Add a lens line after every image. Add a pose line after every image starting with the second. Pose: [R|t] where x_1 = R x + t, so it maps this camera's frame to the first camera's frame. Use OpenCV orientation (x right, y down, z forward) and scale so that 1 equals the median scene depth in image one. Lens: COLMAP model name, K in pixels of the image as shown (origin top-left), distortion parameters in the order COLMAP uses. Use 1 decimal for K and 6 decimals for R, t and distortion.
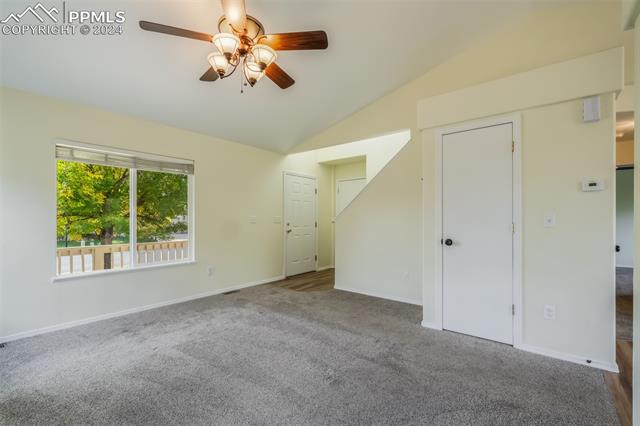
lens RADIAL K [[285.1, 0, 317.9], [0, 285.1, 219.2], [0, 0, 1]] dist [0.001167, -0.000014]
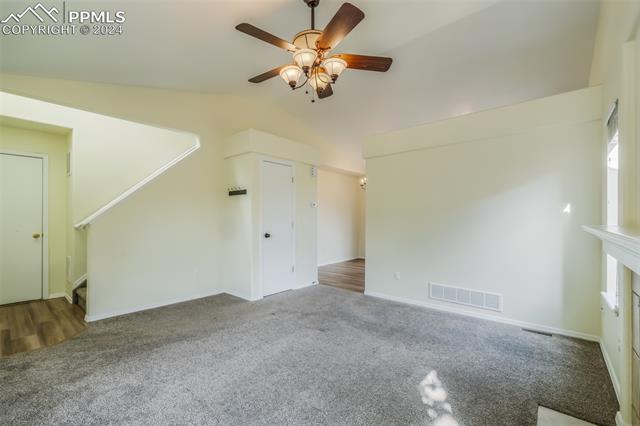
lens RADIAL K [[282.4, 0, 321.9], [0, 282.4, 215.1], [0, 0, 1]] dist [0.001461, 0.000098]
pose [[0.001452, 0.011525, 0.999933, -0.945368], [-0.003955, 0.999926, -0.011519, -0.010177], [-0.999991, -0.003938, 0.001497, 0.673683]]
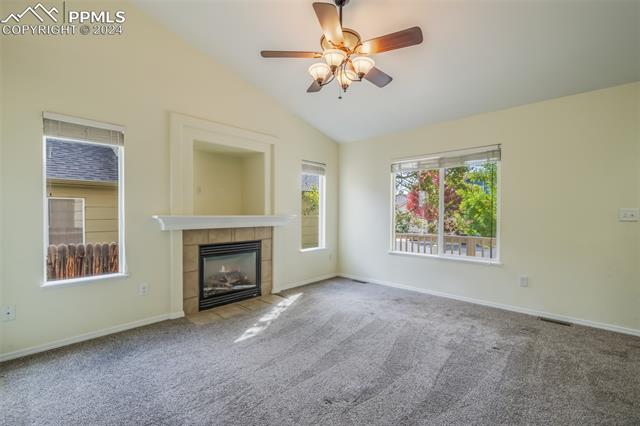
lens RADIAL K [[285.1, 0, 317.9], [0, 285.1, 219.2], [0, 0, 1]] dist [0.001167, -0.000014]
pose [[-0.071423, 0.029108, -0.997021, 0.589437], [-0.006656, 0.999538, 0.029659, -0.008111], [0.997424, 0.008755, -0.071196, 0.688677]]
